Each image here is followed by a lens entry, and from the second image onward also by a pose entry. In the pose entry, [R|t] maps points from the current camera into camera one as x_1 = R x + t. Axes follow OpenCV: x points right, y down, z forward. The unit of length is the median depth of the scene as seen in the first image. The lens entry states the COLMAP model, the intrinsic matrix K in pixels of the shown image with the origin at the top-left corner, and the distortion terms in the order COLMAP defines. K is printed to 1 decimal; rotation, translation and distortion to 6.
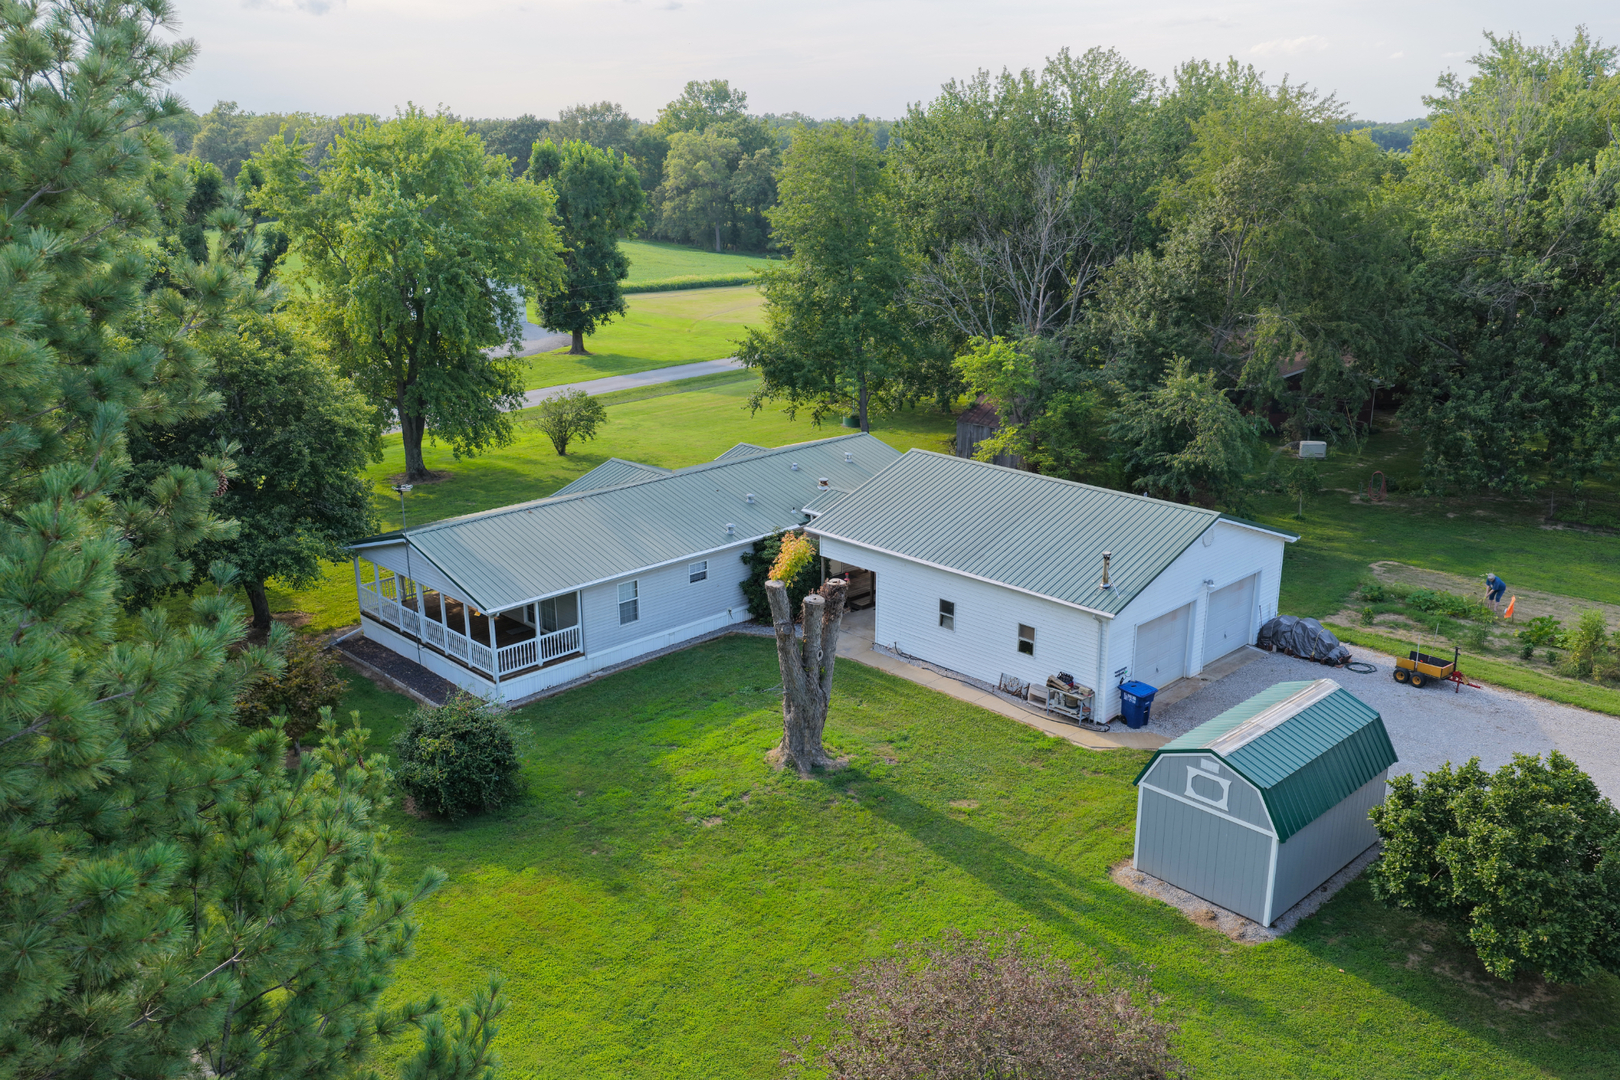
lens RADIAL K [[1346.8, 0, 808.2], [0, 1346.8, 549.7], [0, 0, 1]] dist [-0.005496, 0.006533]
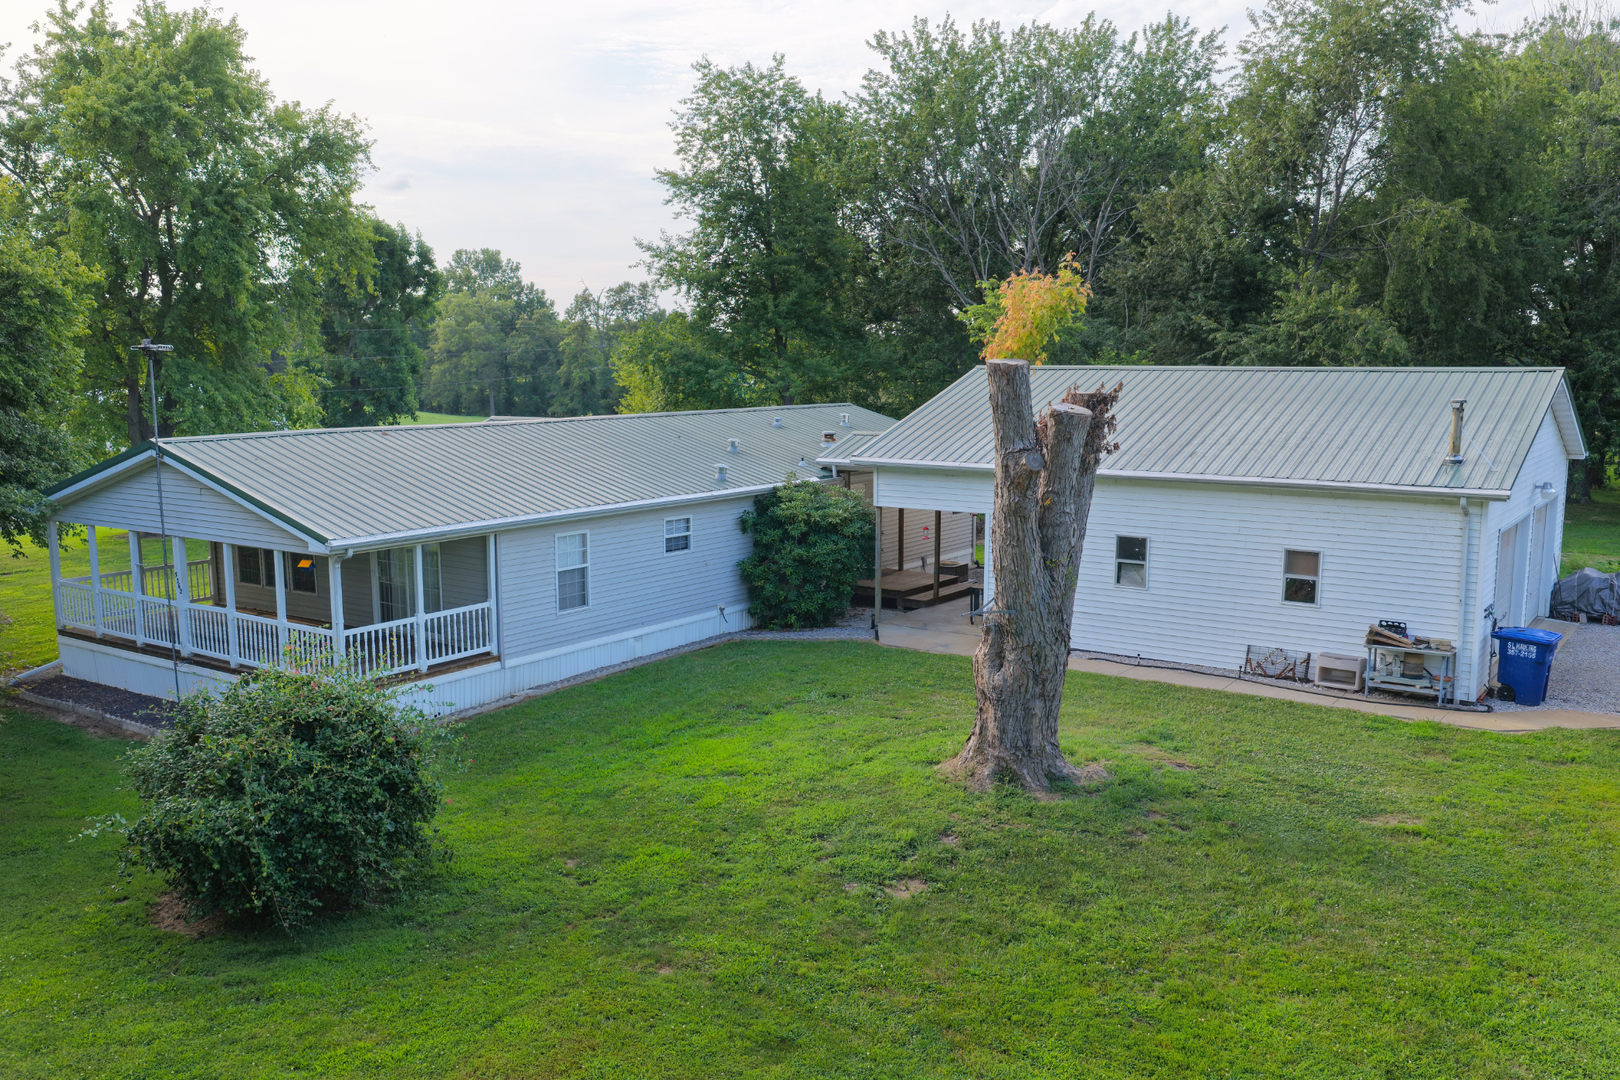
lens RADIAL K [[1346.8, 0, 808.2], [0, 1346.8, 549.7], [0, 0, 1]] dist [-0.005496, 0.006533]
pose [[0.982883, -0.021726, 0.182945, -0.147460], [0.050641, 0.986631, -0.154905, 0.129818], [-0.177134, 0.161518, 0.970843, 0.455771]]
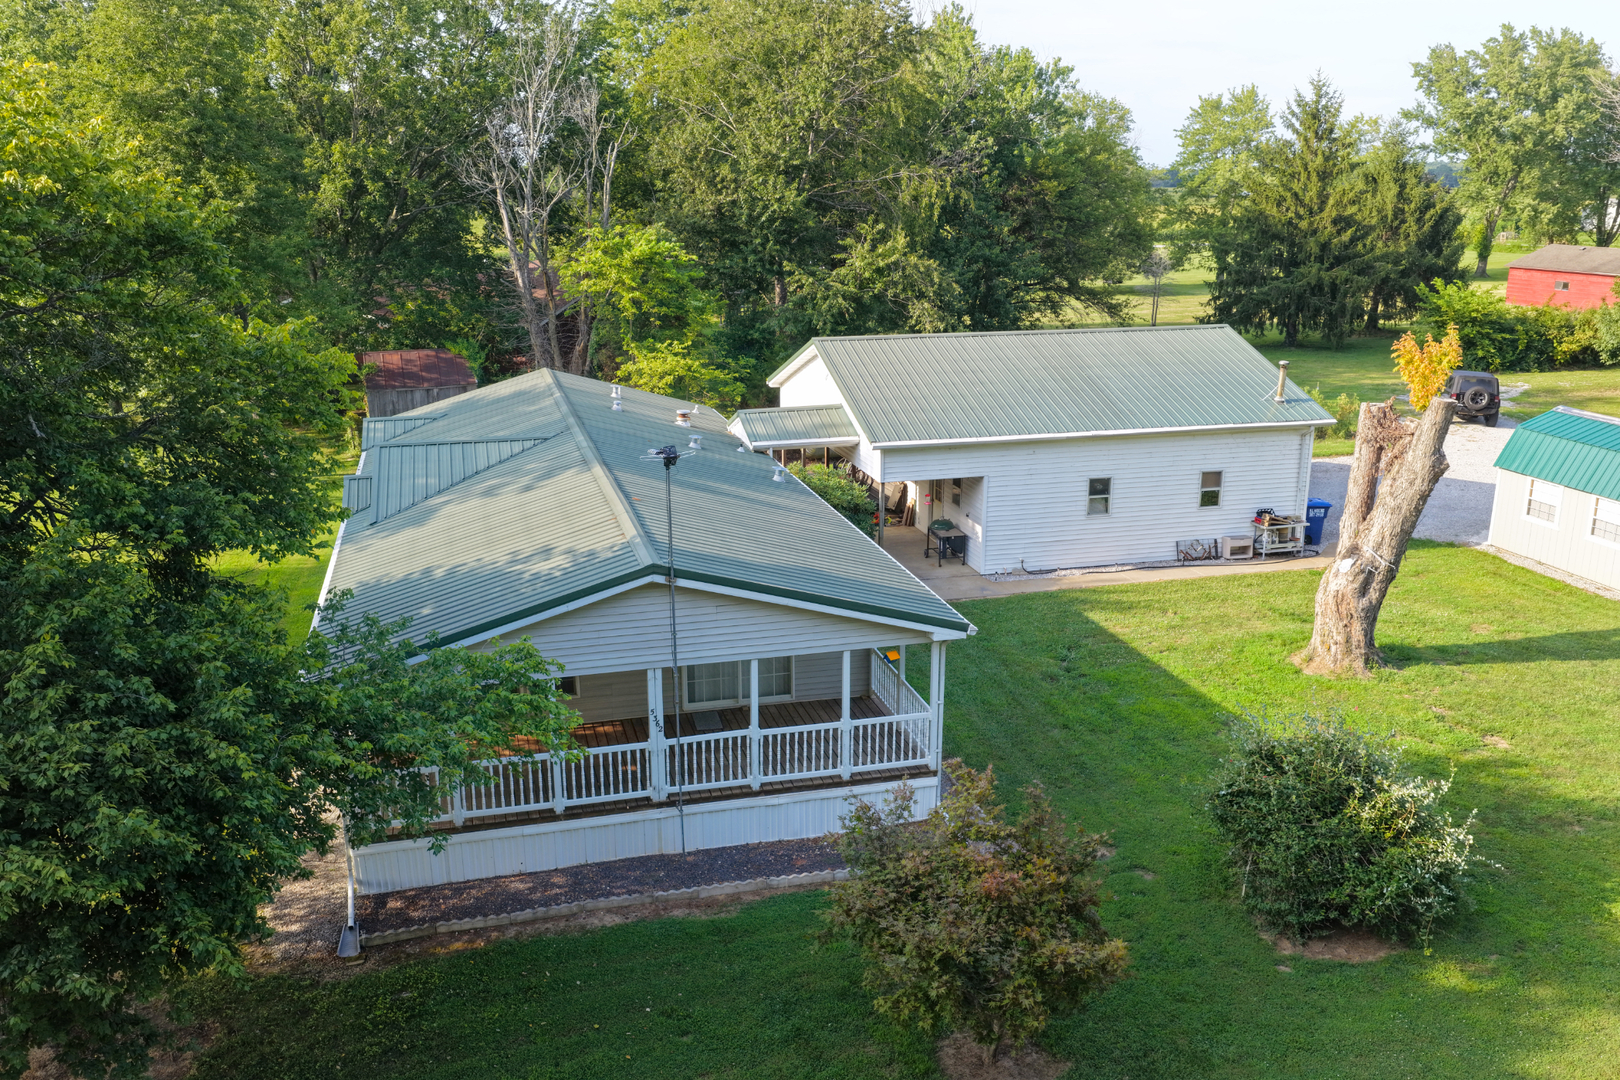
lens RADIAL K [[1346.8, 0, 808.2], [0, 1346.8, 549.7], [0, 0, 1]] dist [-0.005496, 0.006533]
pose [[0.485850, -0.224902, 0.844612, -0.666705], [0.263328, 0.959094, 0.103910, -0.049894], [-0.833431, 0.171926, 0.525199, 0.743003]]
